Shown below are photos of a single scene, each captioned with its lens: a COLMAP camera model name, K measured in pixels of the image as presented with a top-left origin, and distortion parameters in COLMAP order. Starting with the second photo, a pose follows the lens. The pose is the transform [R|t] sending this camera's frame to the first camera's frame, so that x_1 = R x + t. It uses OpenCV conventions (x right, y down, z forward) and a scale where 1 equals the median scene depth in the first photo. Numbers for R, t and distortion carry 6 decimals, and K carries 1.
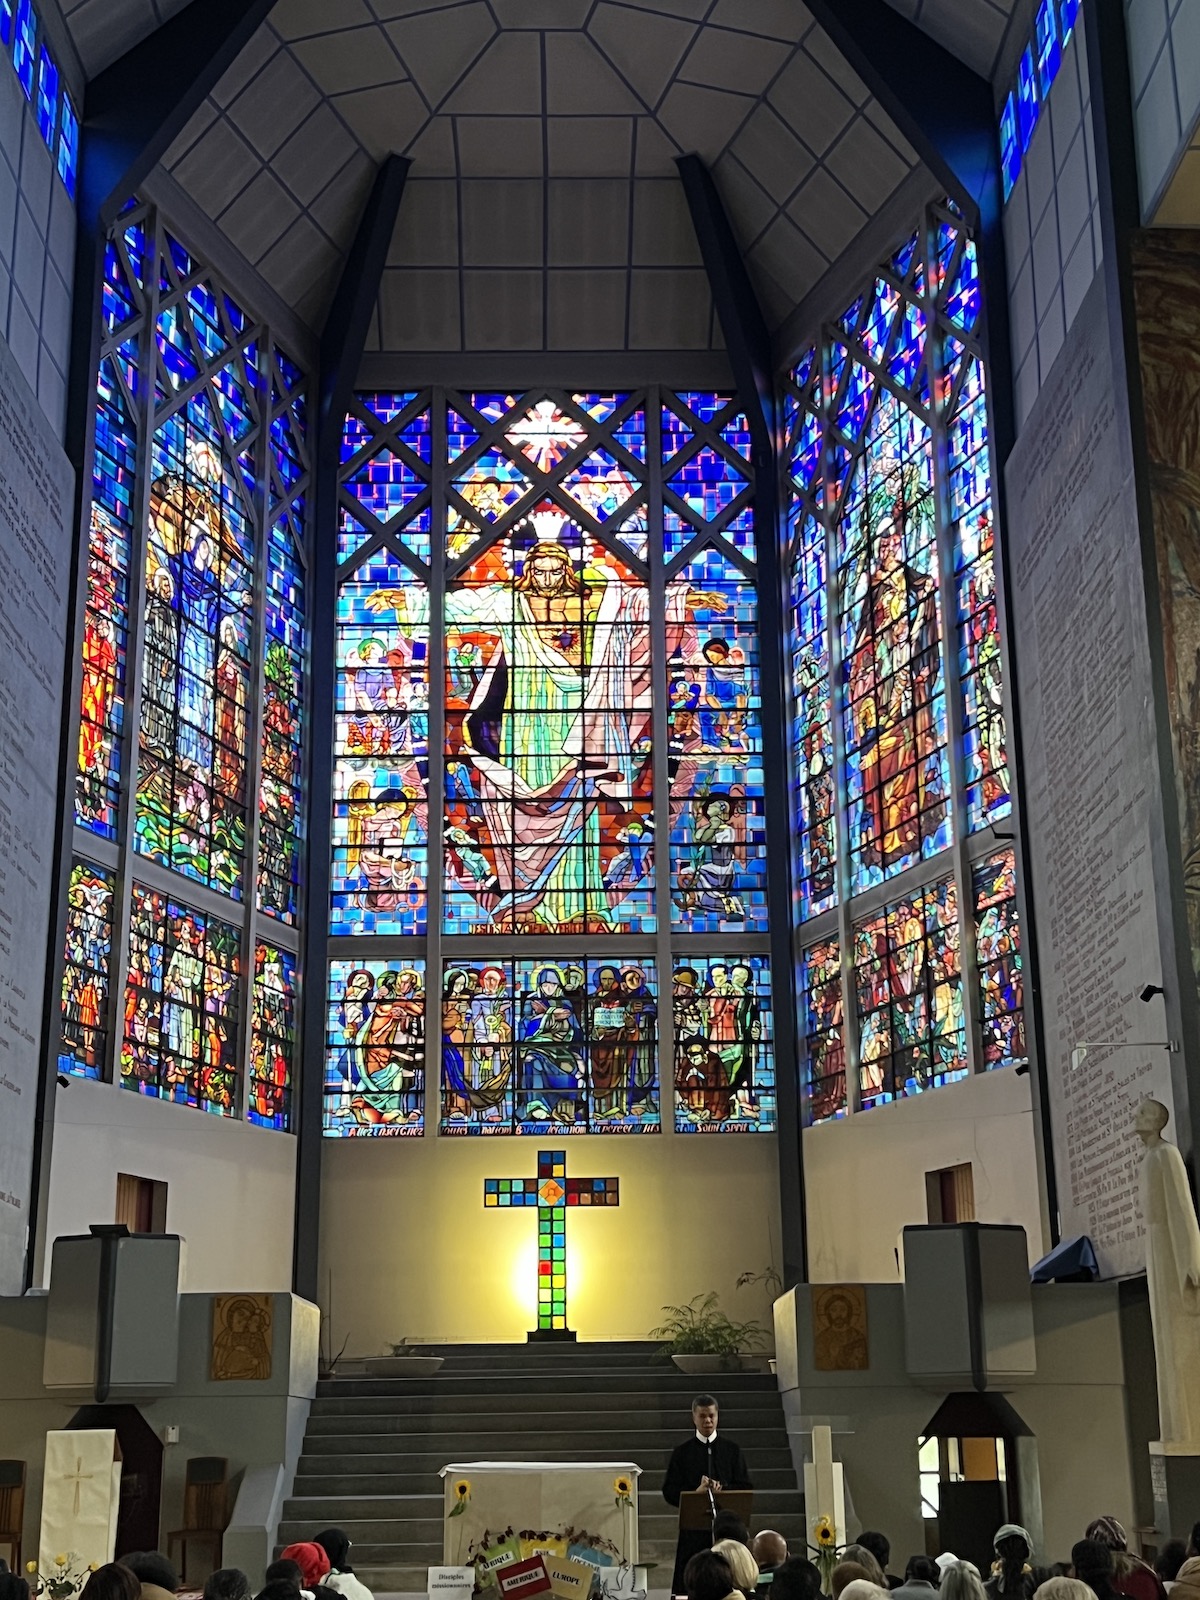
lens RADIAL K [[2079.9, 0, 603.0], [0, 2079.9, 796.5], [0, 0, 1]] dist [0.151329, 0.000000]
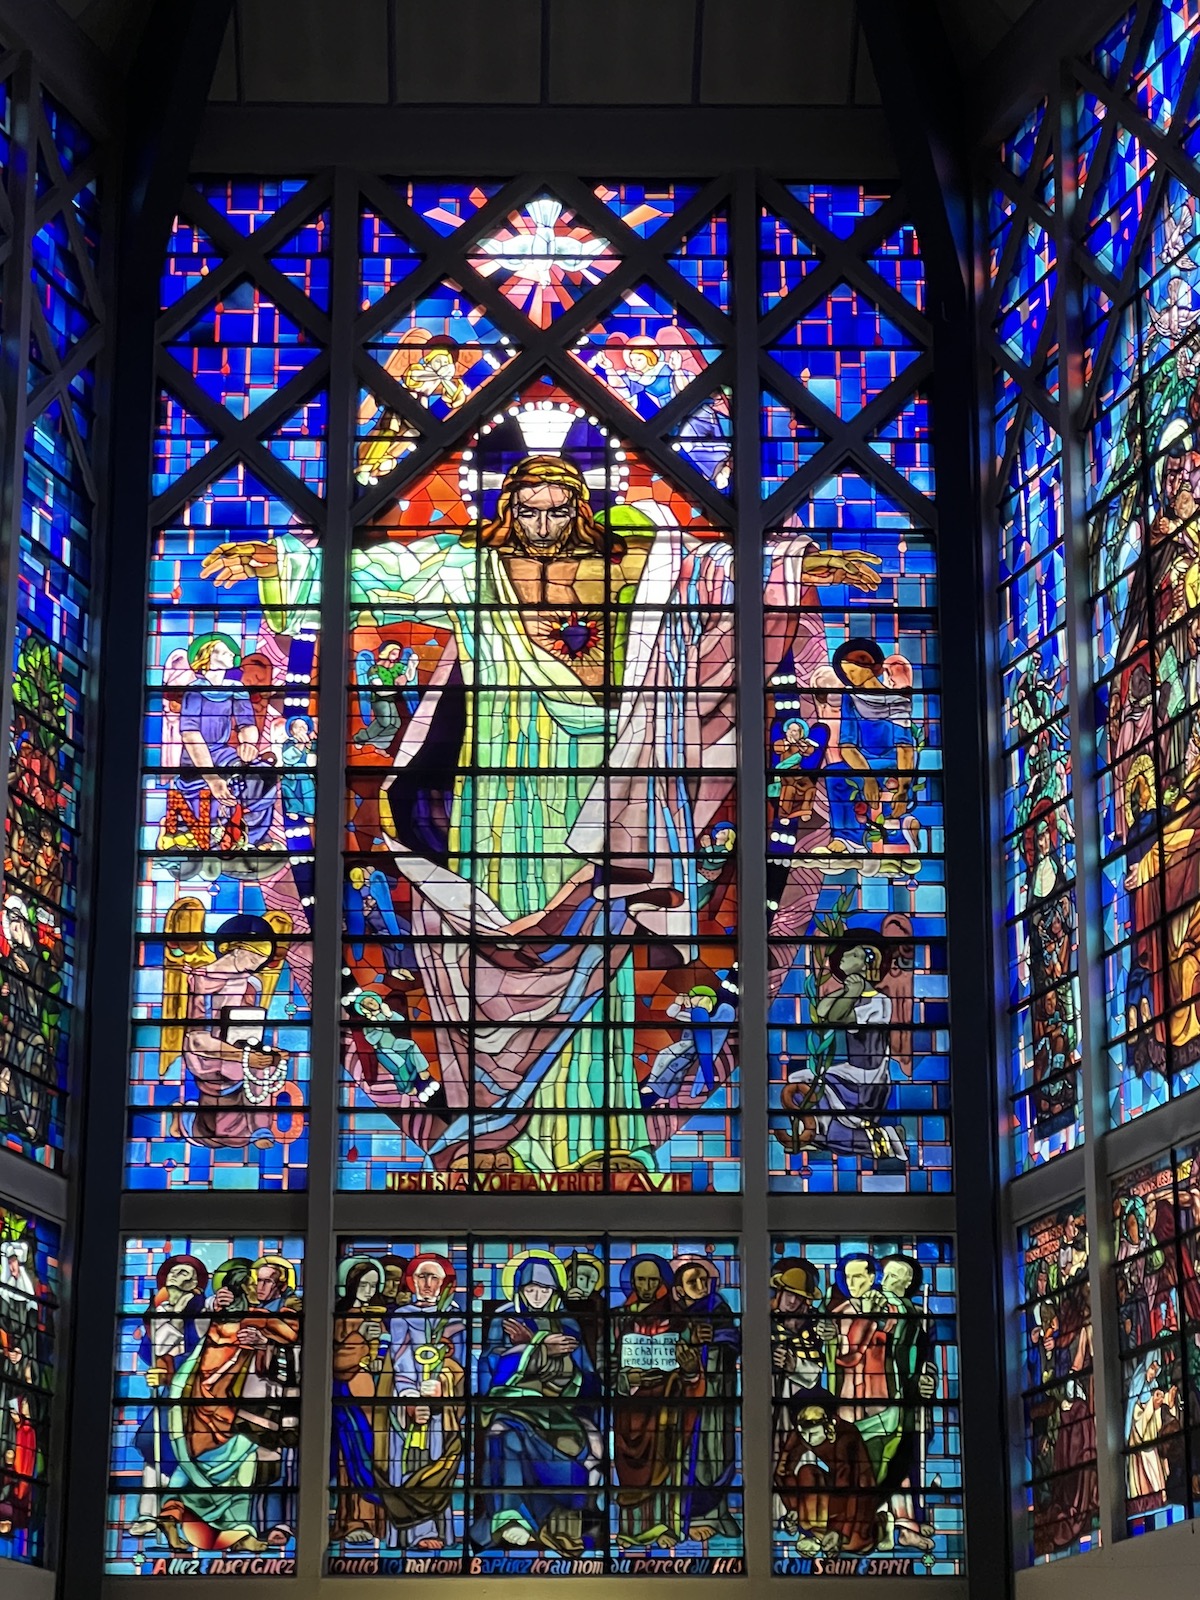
lens RADIAL K [[3805.0, 0, 606.6], [0, 3805.0, 790.3], [0, 0, 1]] dist [0.113686, 0.000000]
pose [[0.999892, 0.011178, -0.009526, -0.000301], [-0.011521, 0.999261, -0.036675, -0.000907], [0.009109, 0.036781, 0.999282, 0.027985]]
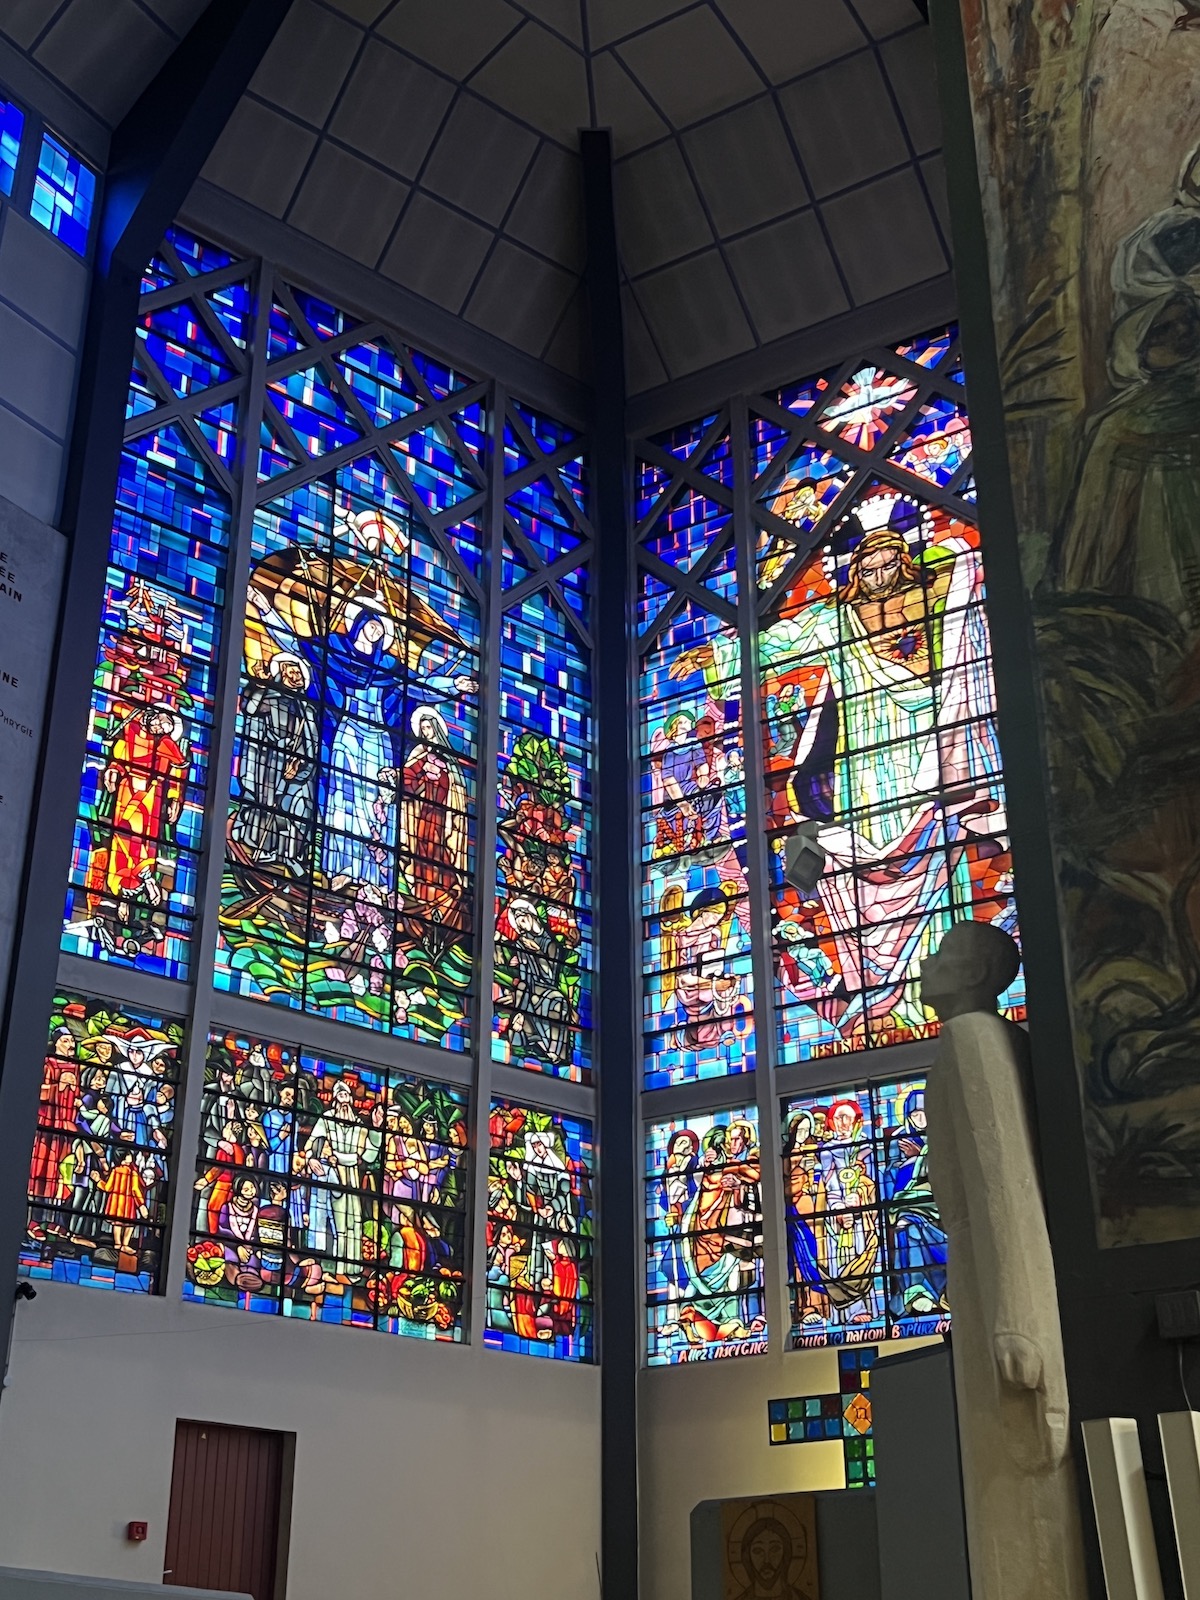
lens RADIAL K [[1979.3, 0, 591.3], [0, 1979.3, 790.5], [0, 0, 1]] dist [0.122192, 0.000000]
pose [[0.845613, -0.231838, -0.480821, 0.224048], [0.146156, 0.966896, -0.209166, 0.109511], [0.513397, 0.106598, 0.851505, 0.372647]]
